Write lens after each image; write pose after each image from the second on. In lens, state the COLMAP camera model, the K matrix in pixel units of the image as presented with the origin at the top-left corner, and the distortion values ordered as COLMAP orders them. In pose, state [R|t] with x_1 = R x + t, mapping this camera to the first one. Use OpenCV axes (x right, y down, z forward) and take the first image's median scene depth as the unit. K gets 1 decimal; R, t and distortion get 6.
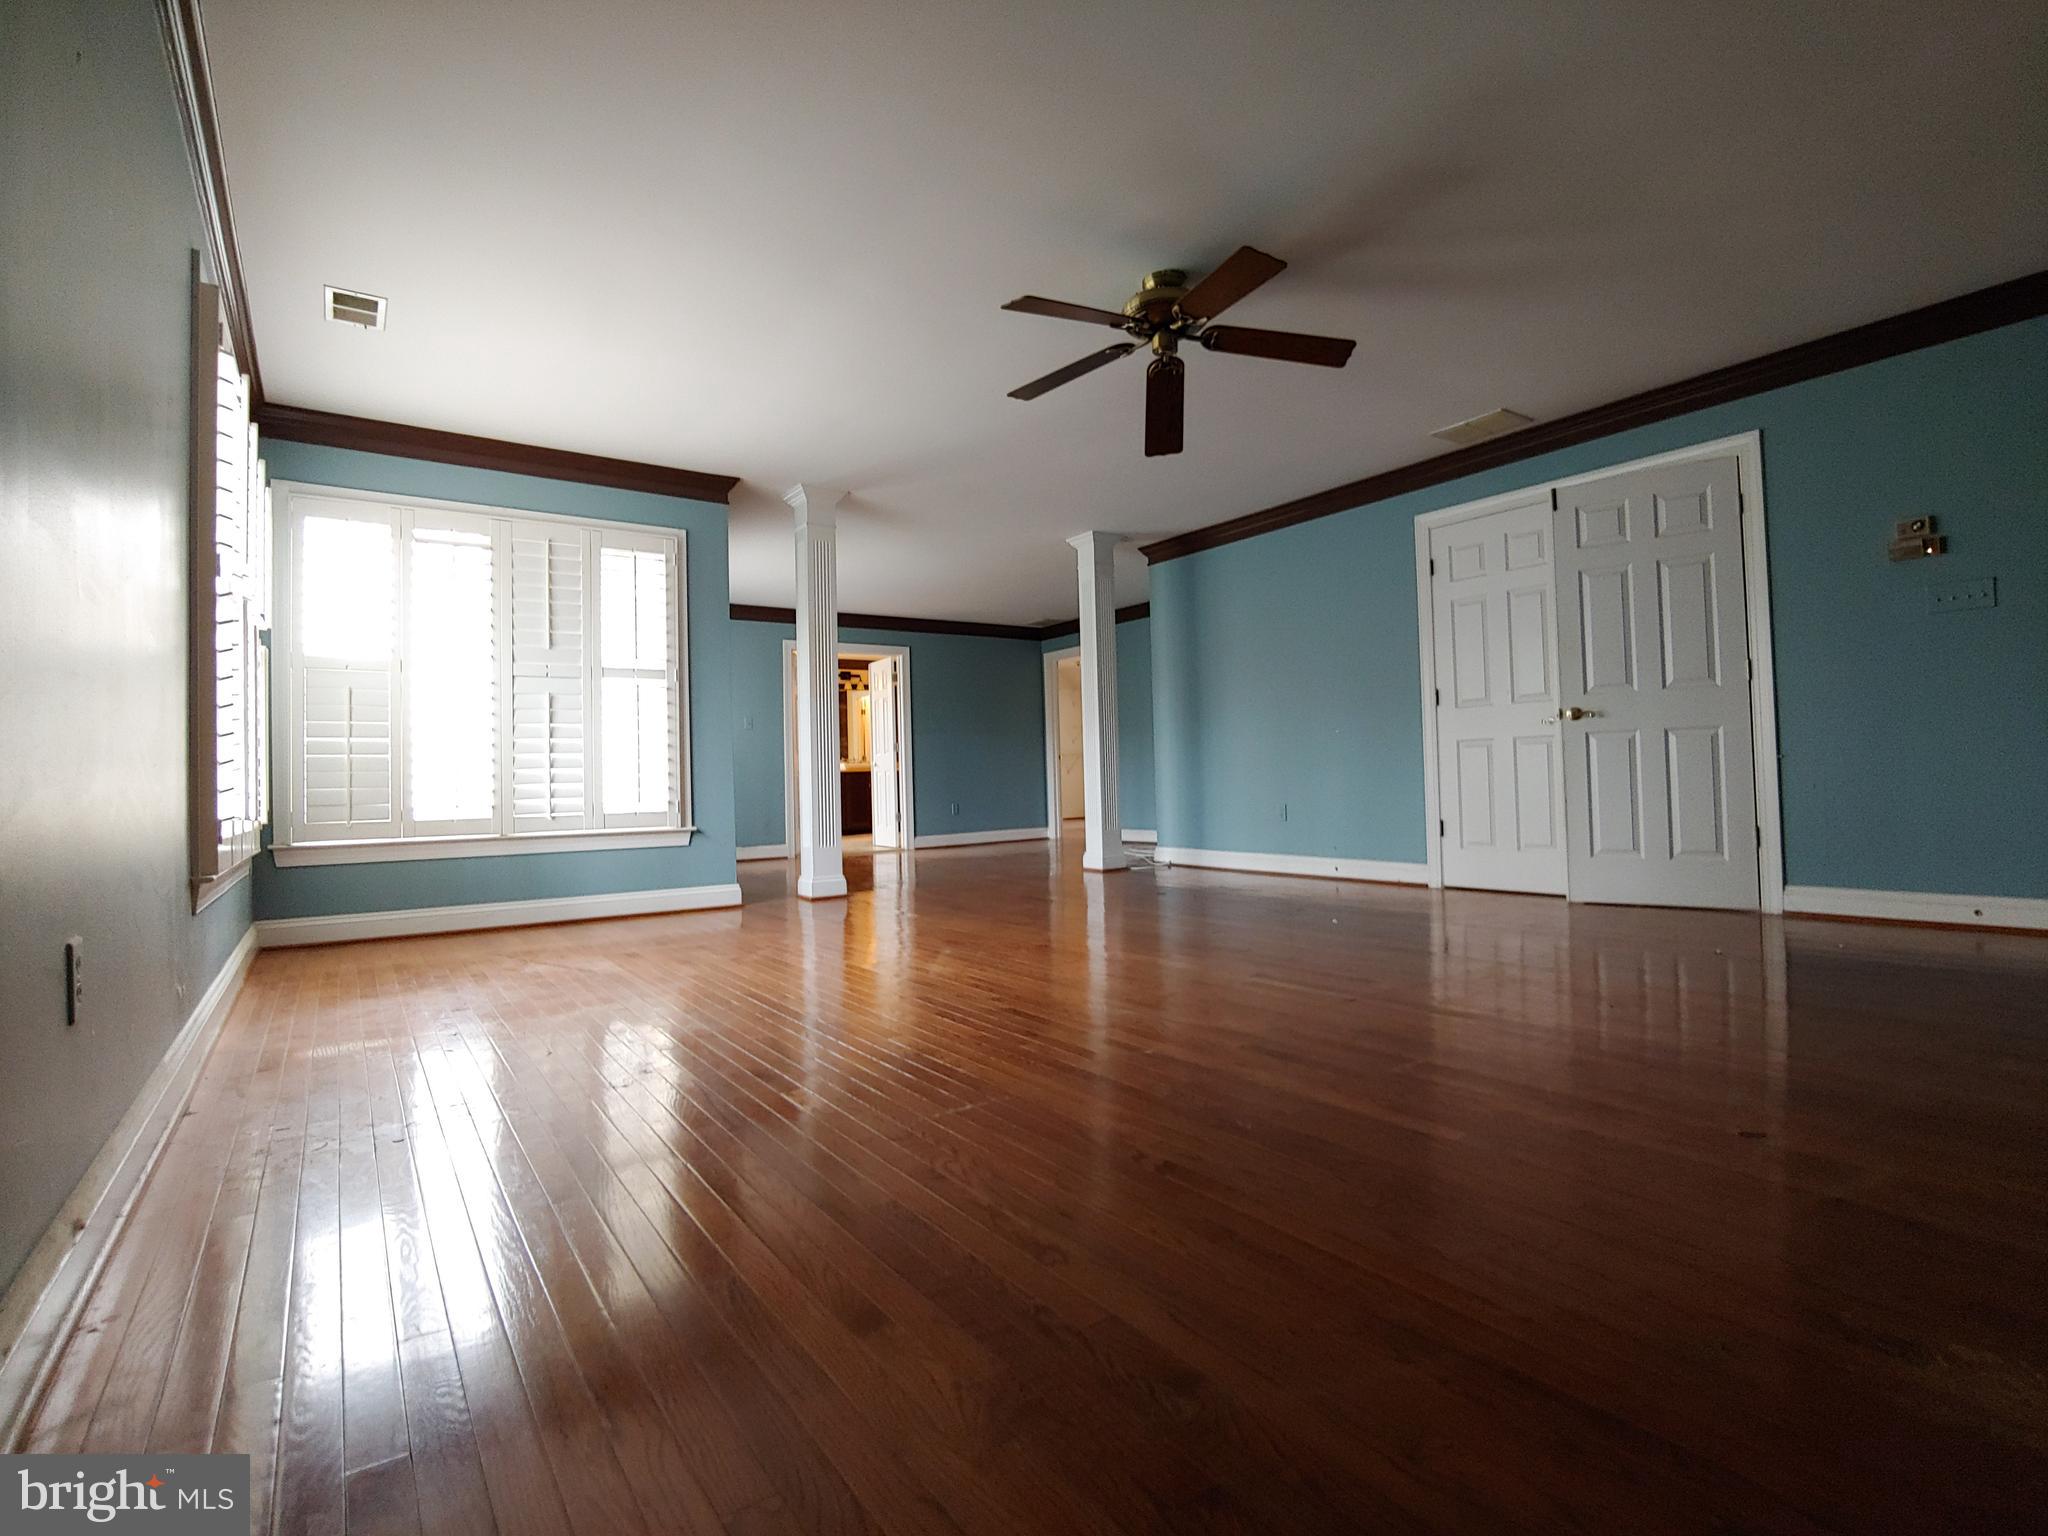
lens RADIAL K [[976.2, 0, 1026.2], [0, 976.2, 760.7], [0, 0, 1]] dist [-0.022514, 0.000974]
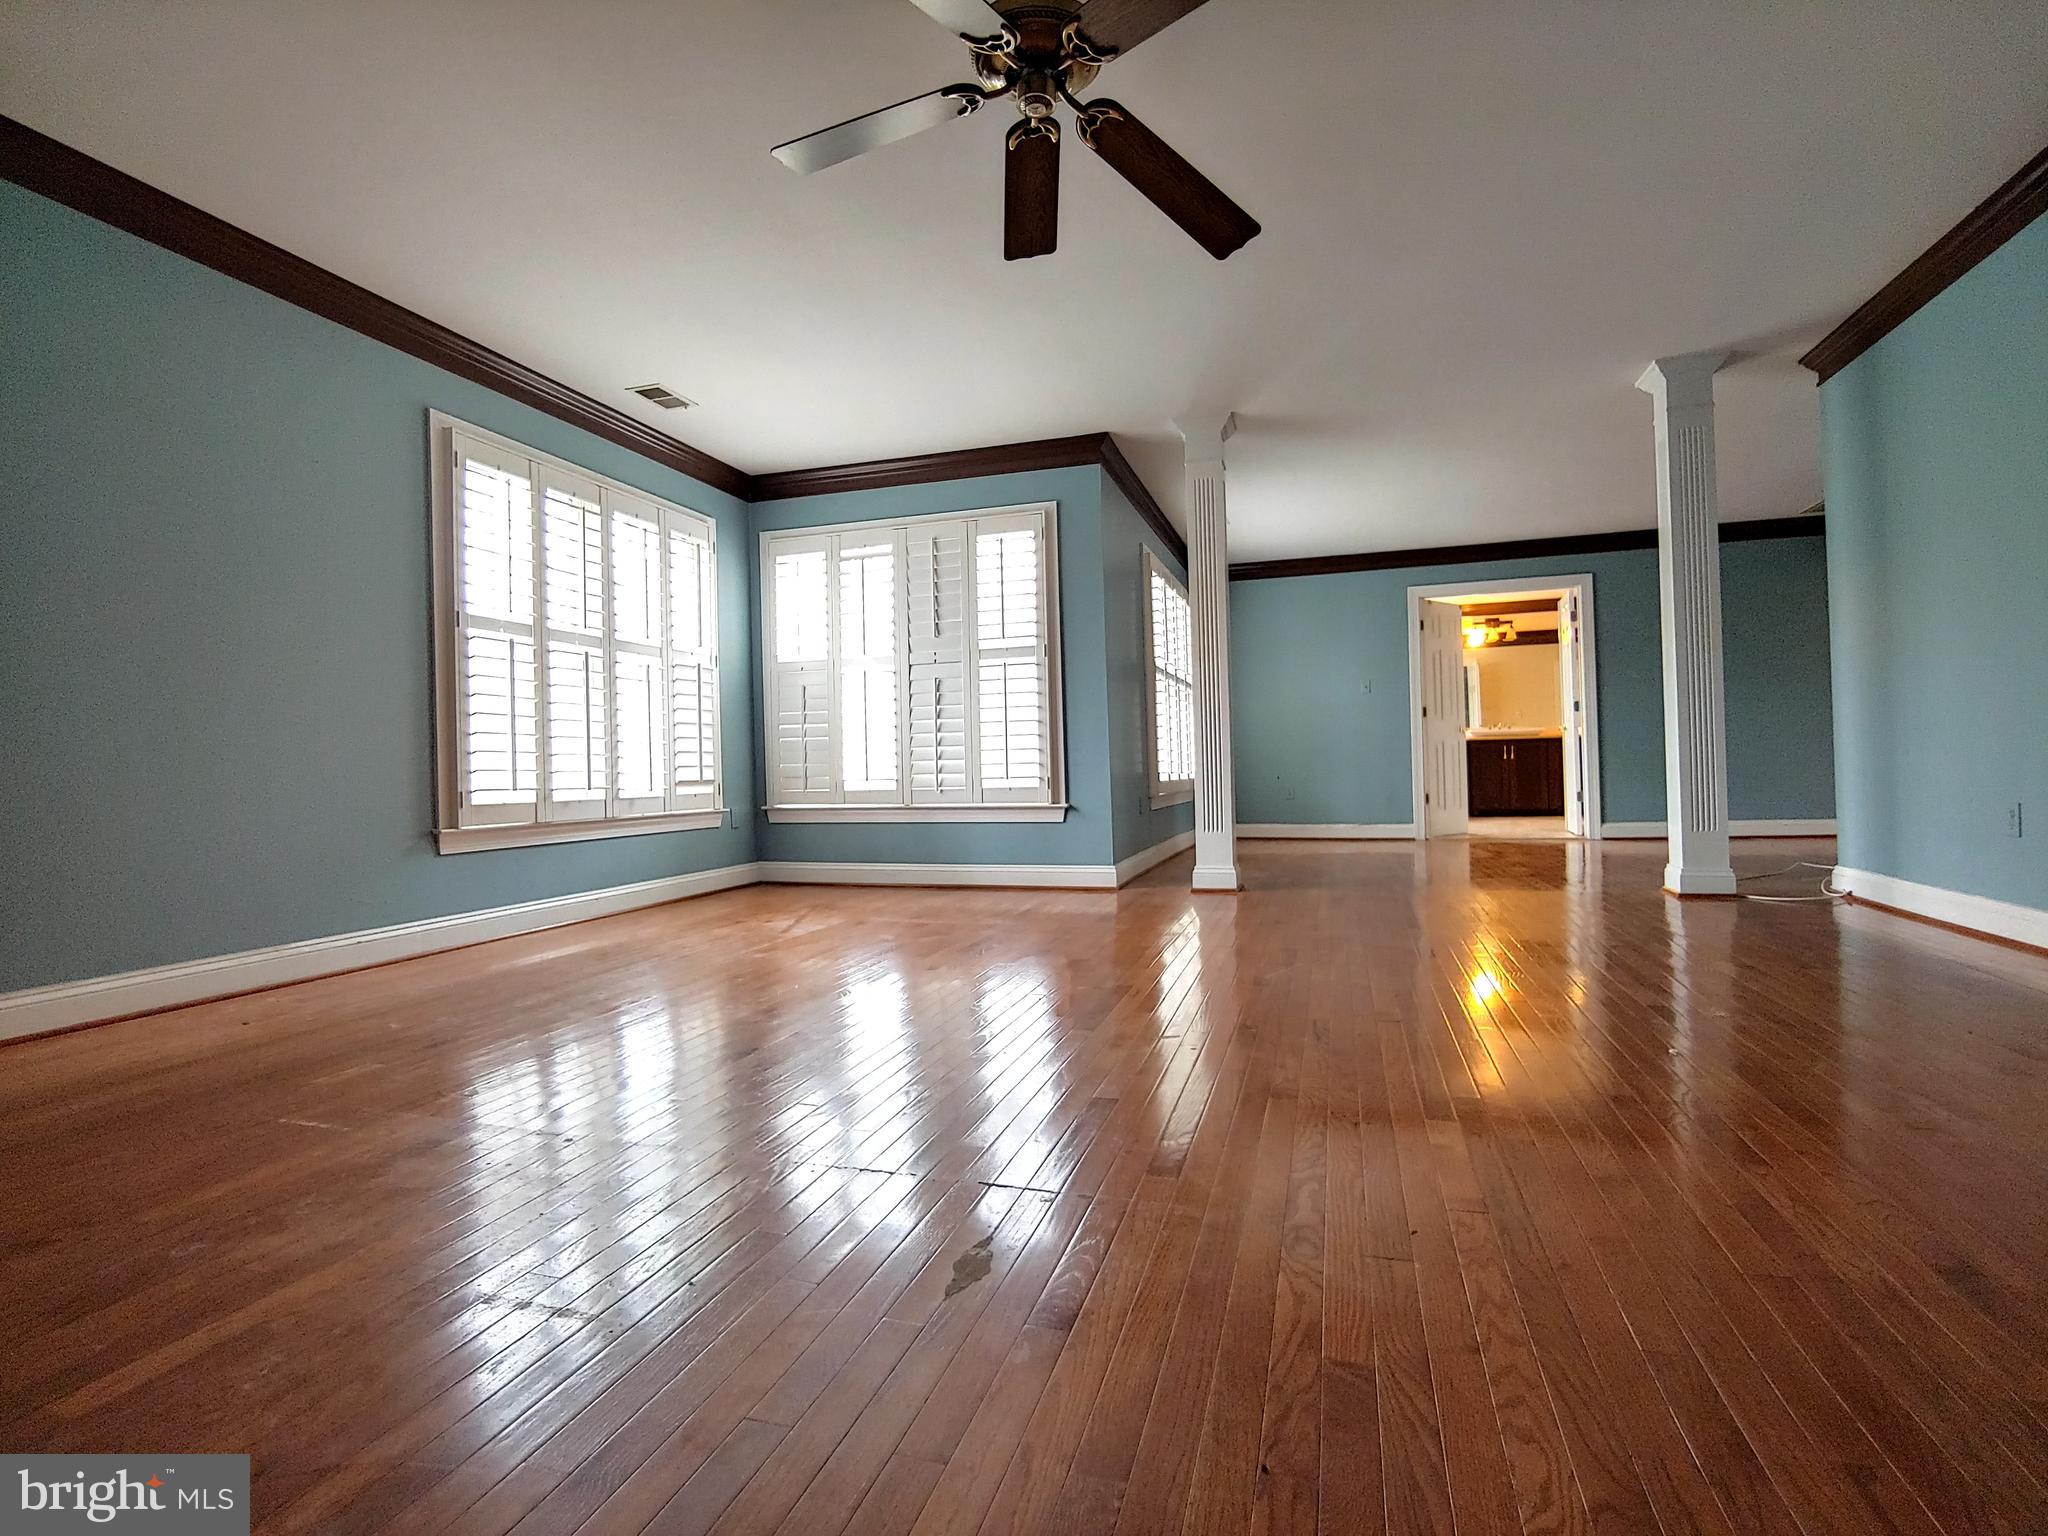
lens RADIAL K [[976.2, 0, 1026.2], [0, 976.2, 760.7], [0, 0, 1]] dist [-0.022514, 0.000974]
pose [[0.609965, 0.005546, -0.792409, 0.420070], [0.024587, 0.999362, 0.025920, -0.001893], [0.792047, -0.035293, 0.609439, 0.377575]]
